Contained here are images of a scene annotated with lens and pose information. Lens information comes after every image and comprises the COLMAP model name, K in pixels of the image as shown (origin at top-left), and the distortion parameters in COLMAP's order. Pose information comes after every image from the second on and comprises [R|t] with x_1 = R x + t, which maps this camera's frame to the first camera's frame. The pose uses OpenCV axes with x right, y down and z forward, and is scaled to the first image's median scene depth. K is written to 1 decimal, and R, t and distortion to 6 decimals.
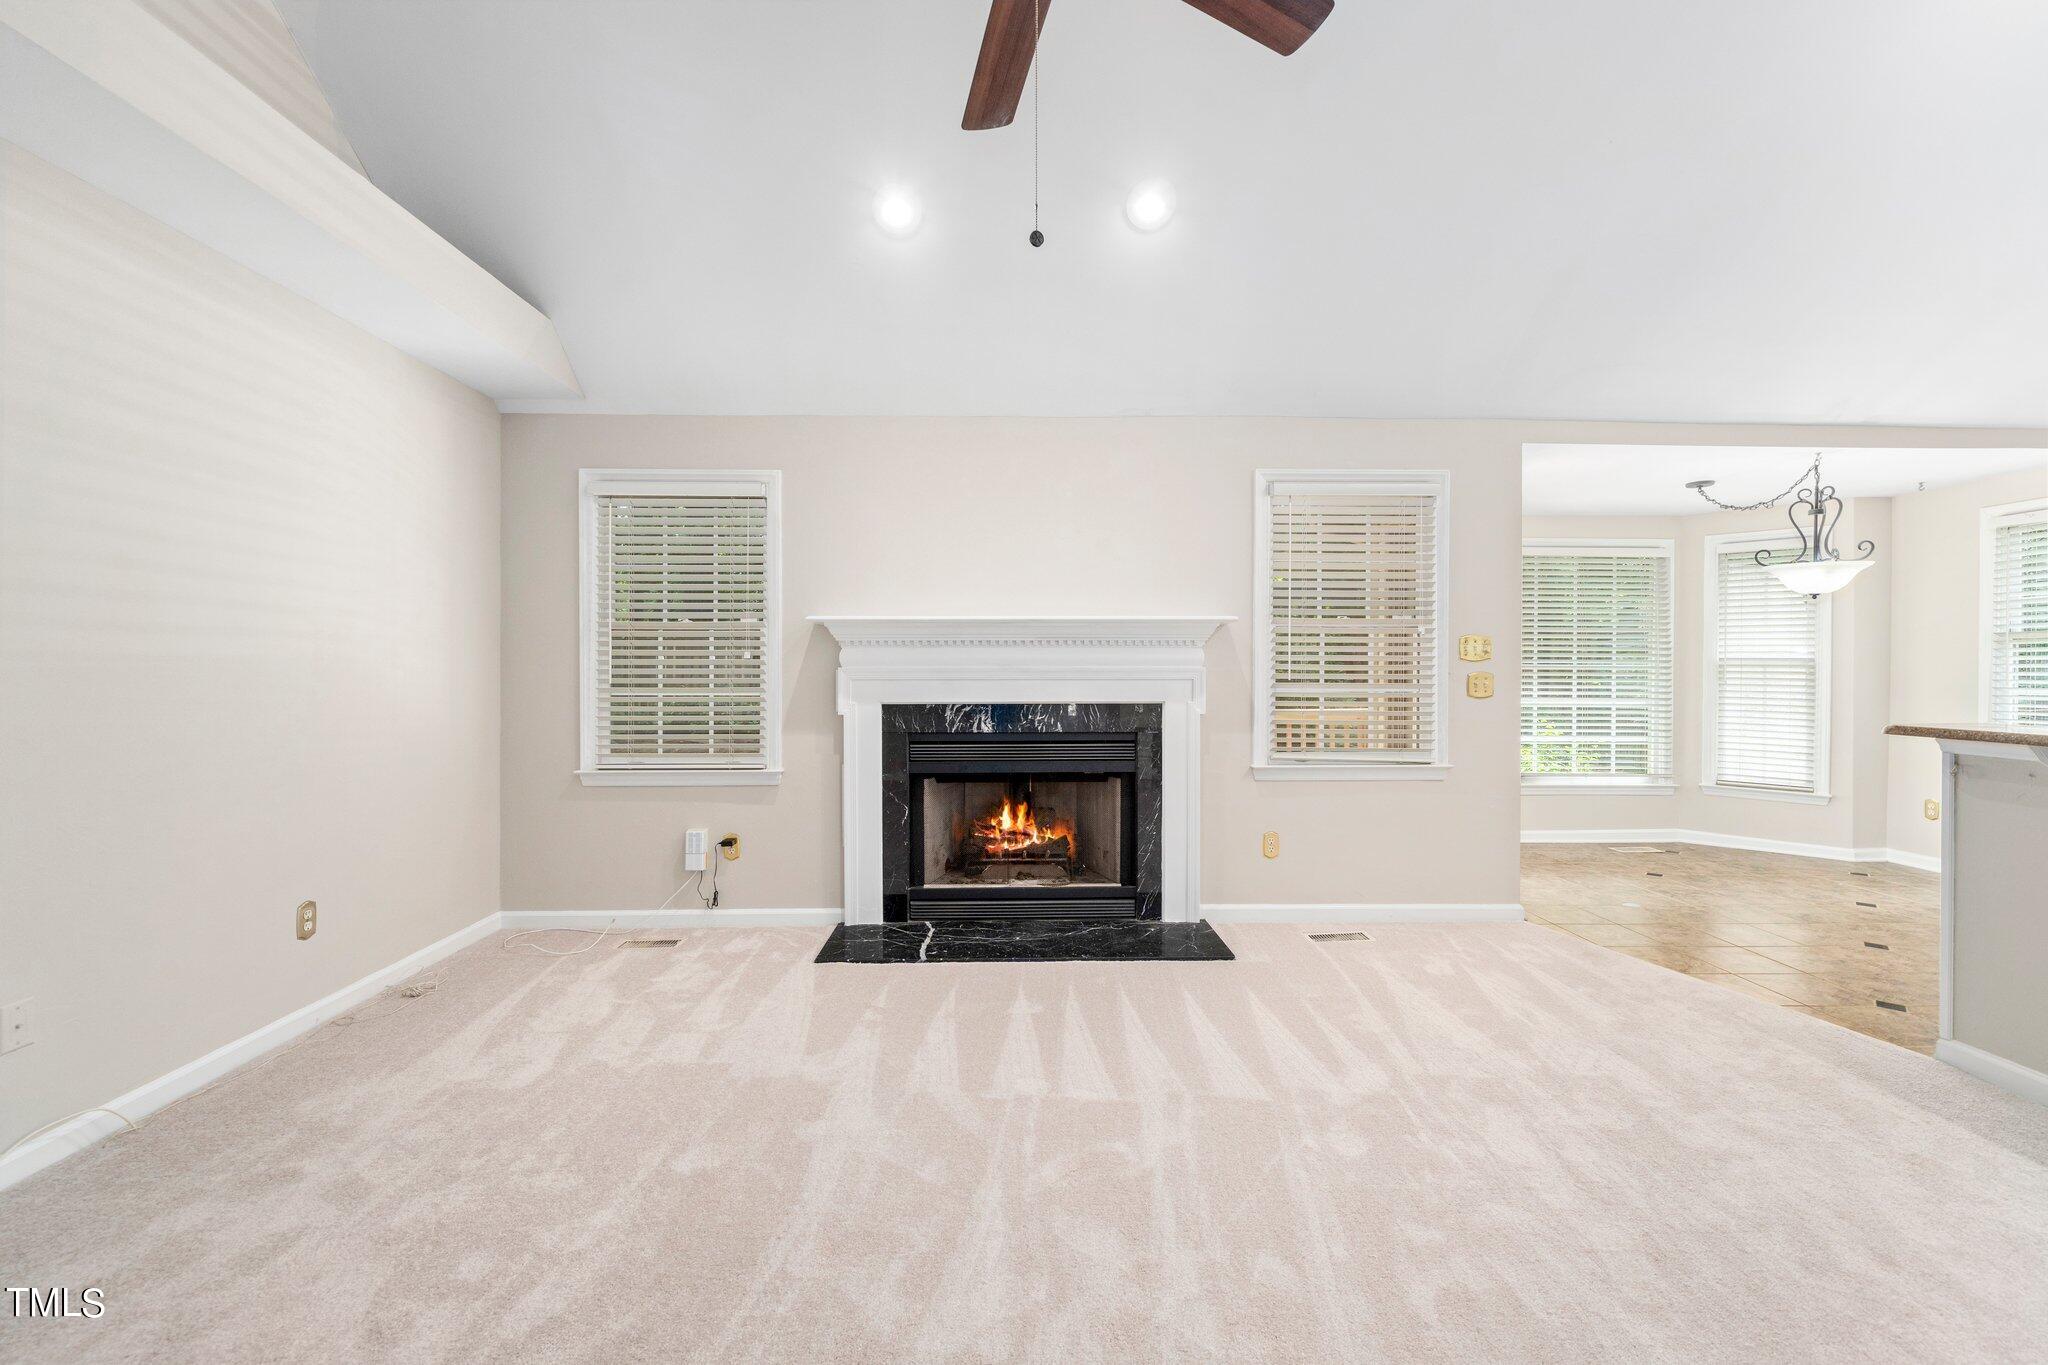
lens RADIAL K [[817.9, 0, 1017.9], [0, 817.9, 679.4], [0, 0, 1]] dist [-0.000402, -0.000040]
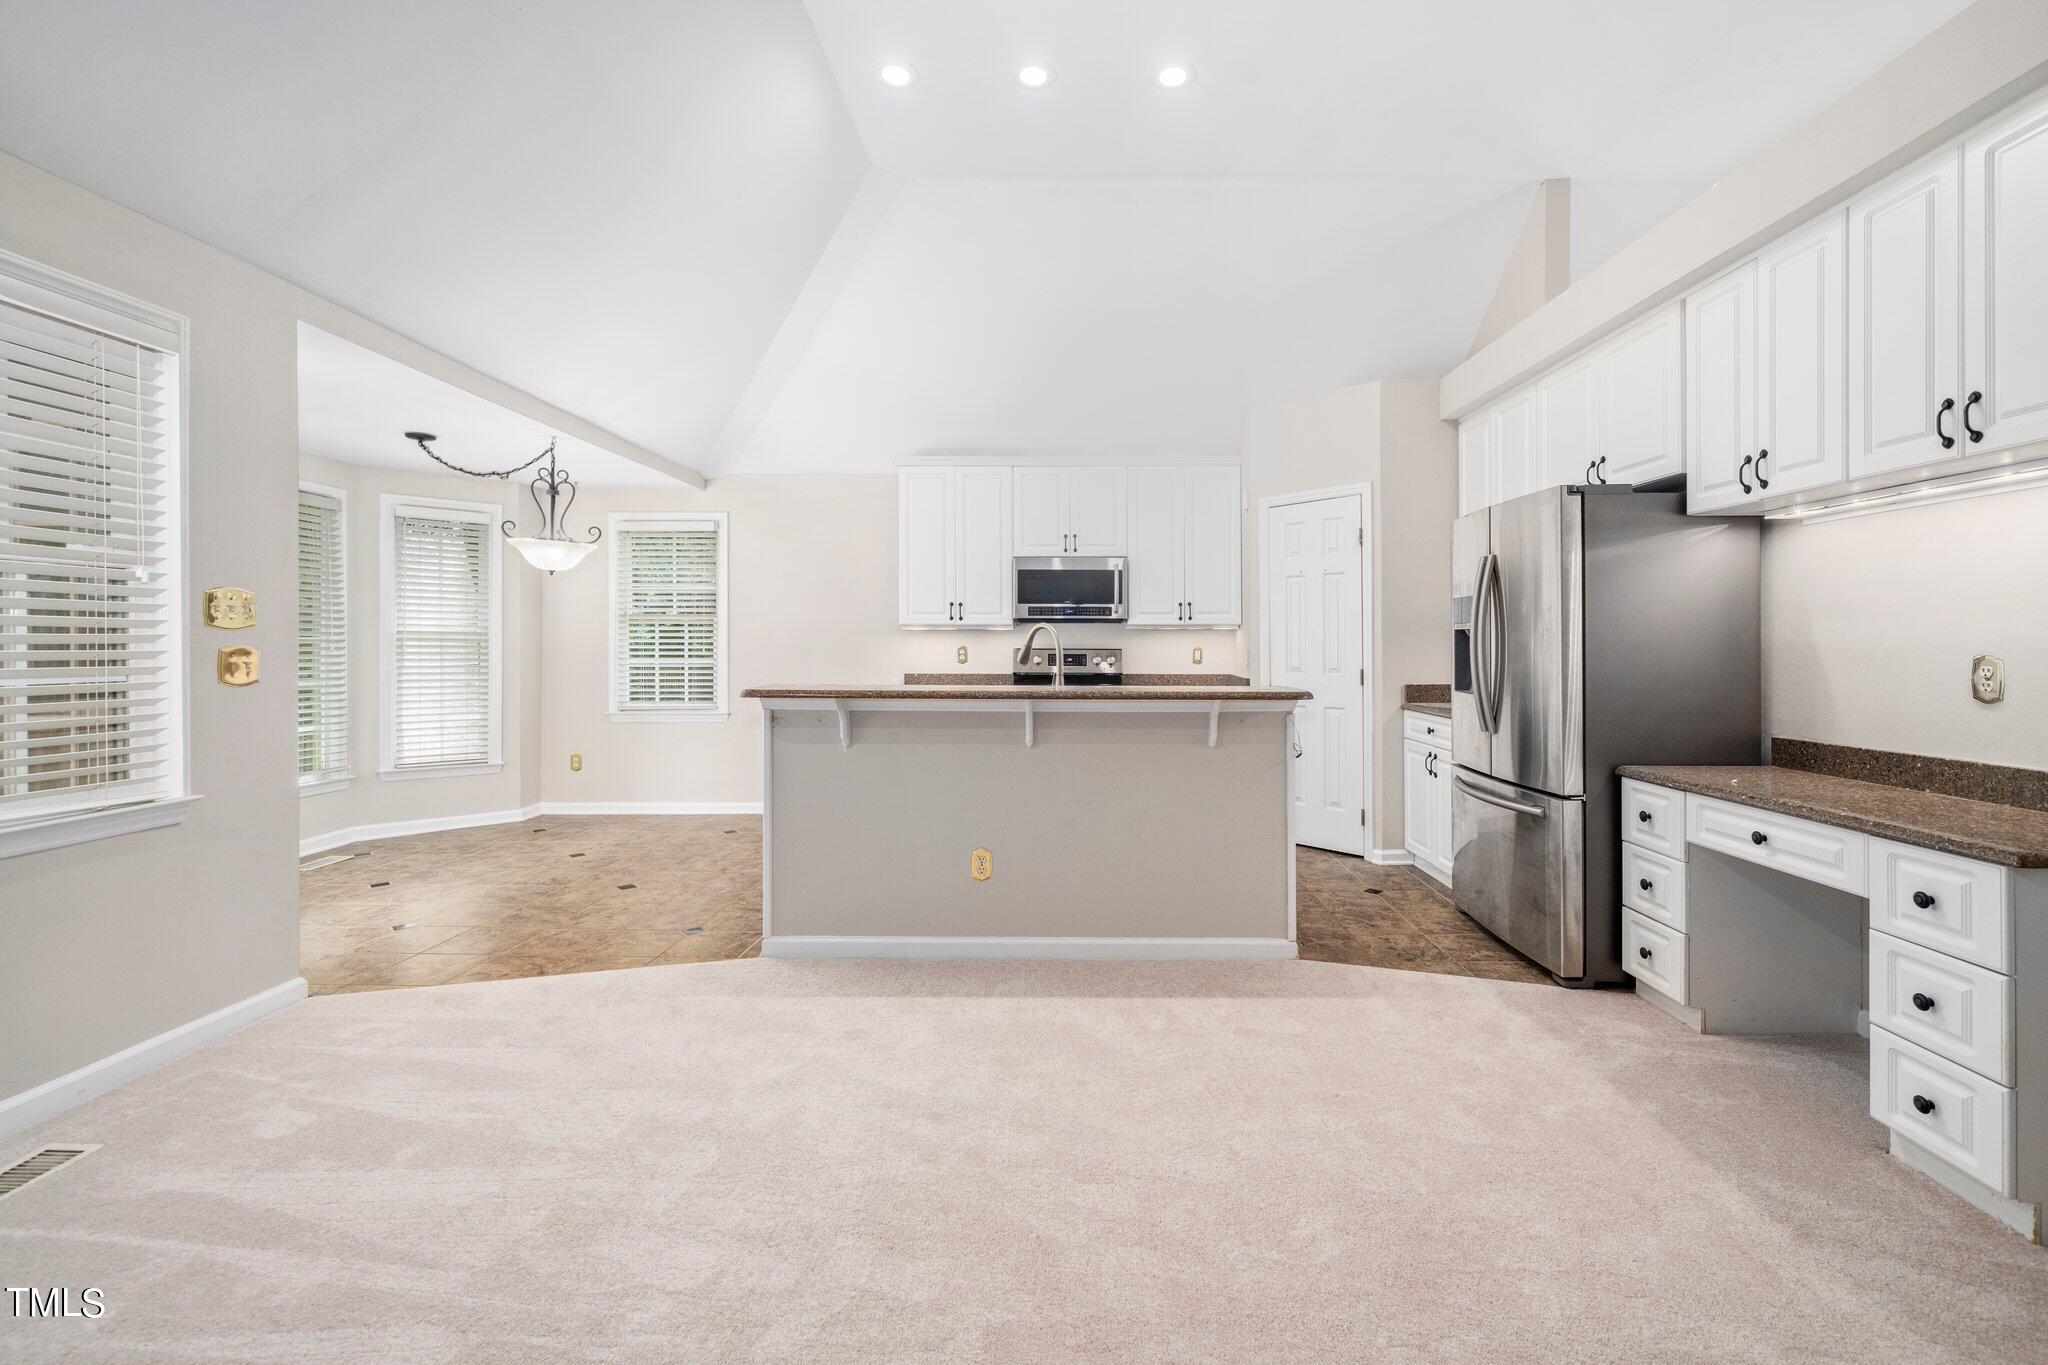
lens RADIAL K [[840.5, 0, 1078.4], [0, 840.5, 647.2], [0, 0, 1]] dist [-0.001461, -0.000004]
pose [[0.021574, -0.003349, 0.999762, -0.091873], [0.010640, 0.999939, 0.003120, -0.003058], [-0.999711, 0.010570, 0.021609, 0.322985]]
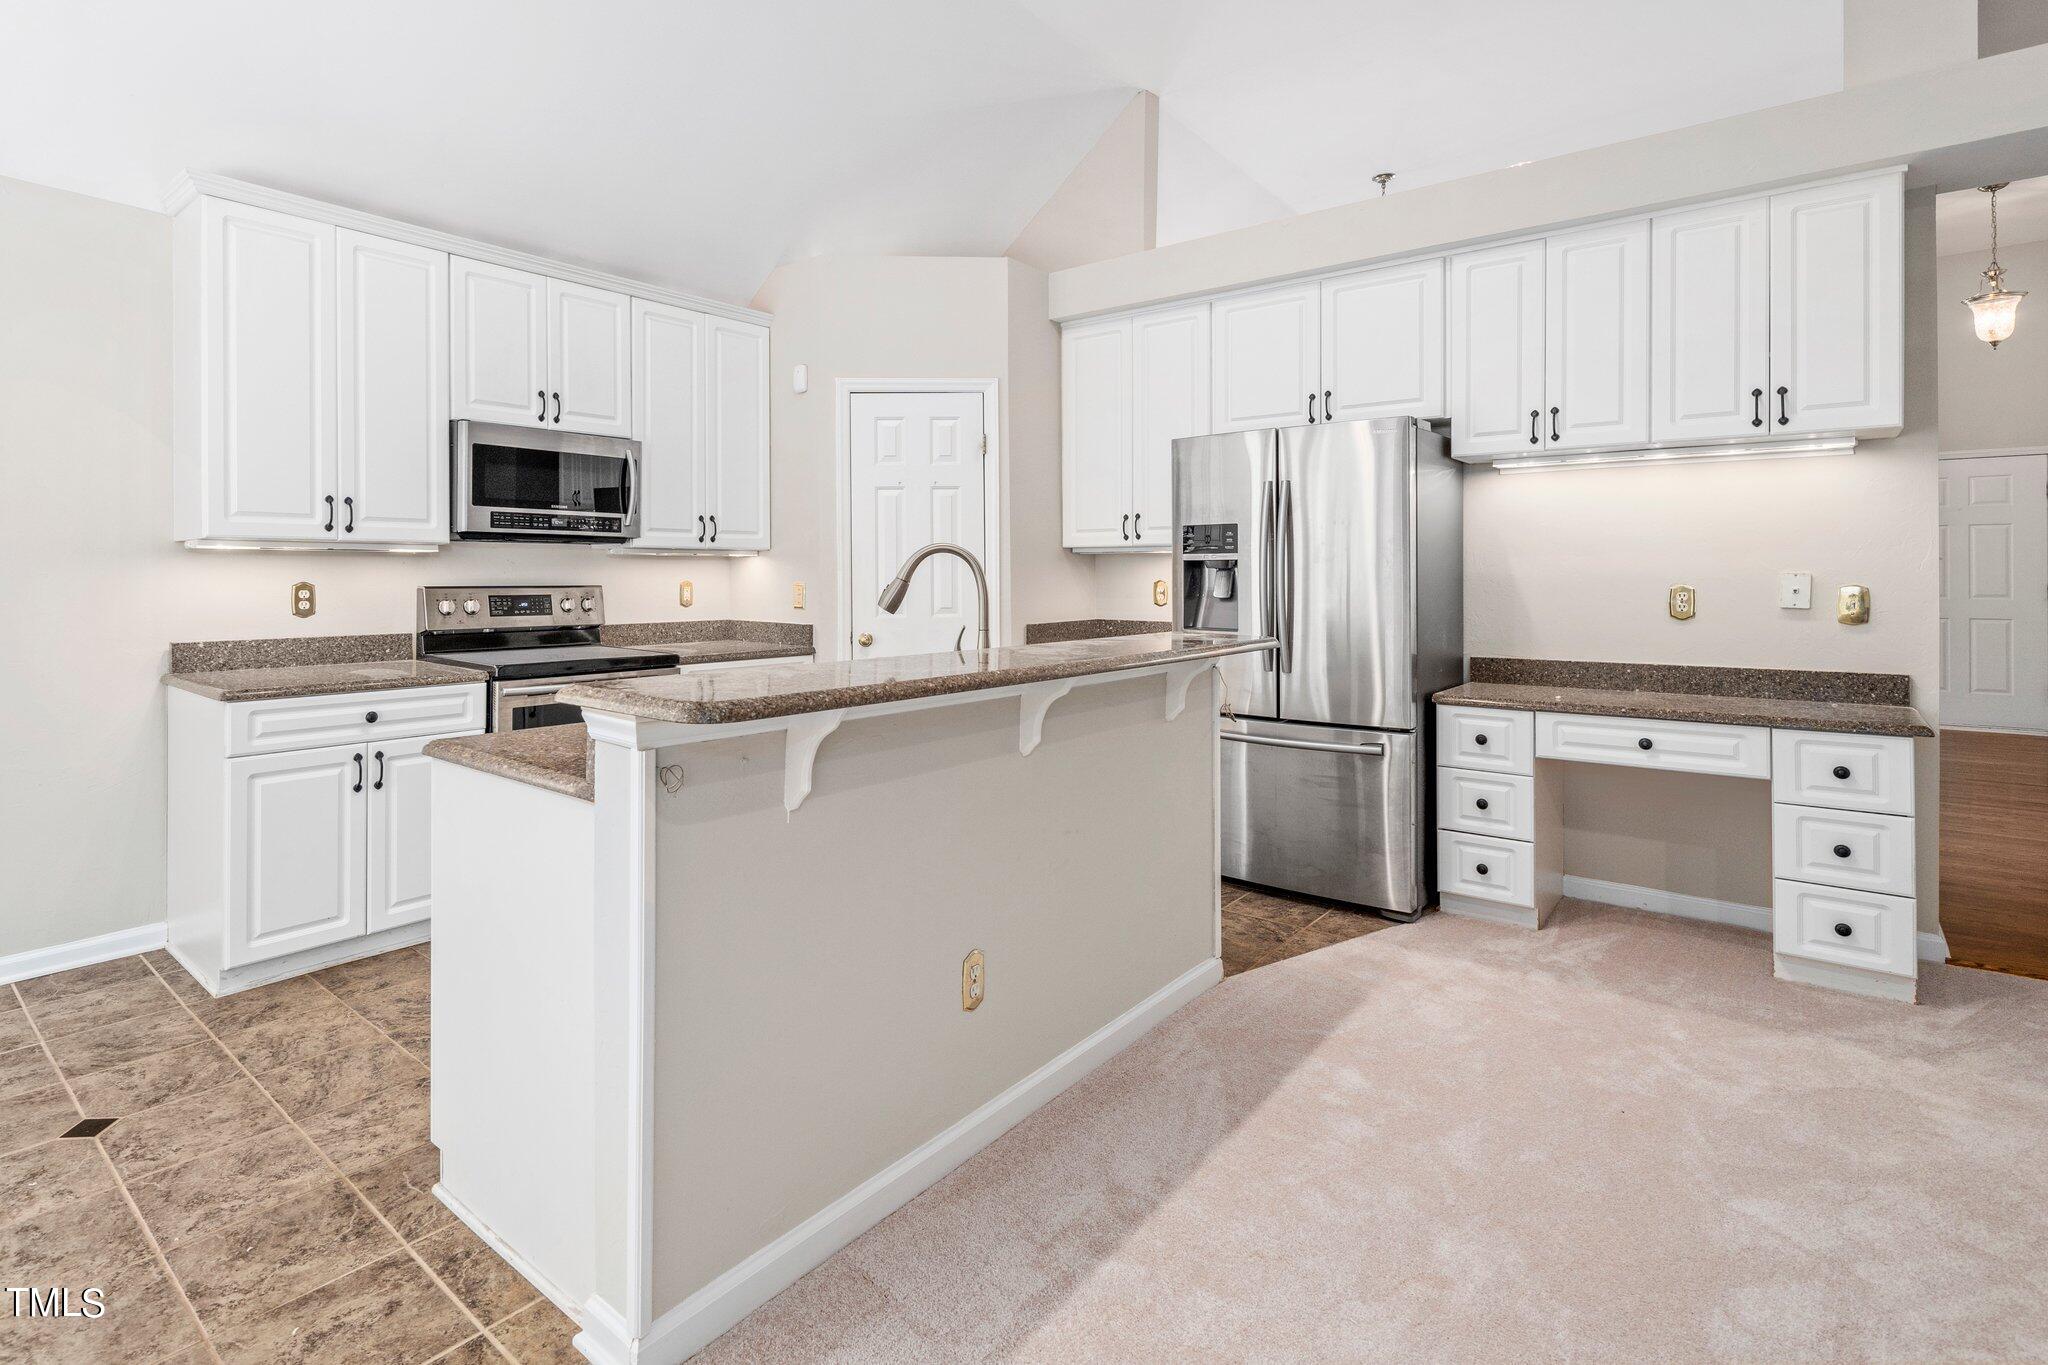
lens RADIAL K [[999.7, 0, 909.3], [0, 999.7, 572.6], [0, 0, 1]] dist [-0.000454, -0.000390]
pose [[-0.736507, 0.002763, 0.676425, 0.407208], [0.009313, 0.999938, 0.006055, -0.012330], [-0.676366, 0.010759, -0.736487, 0.872819]]
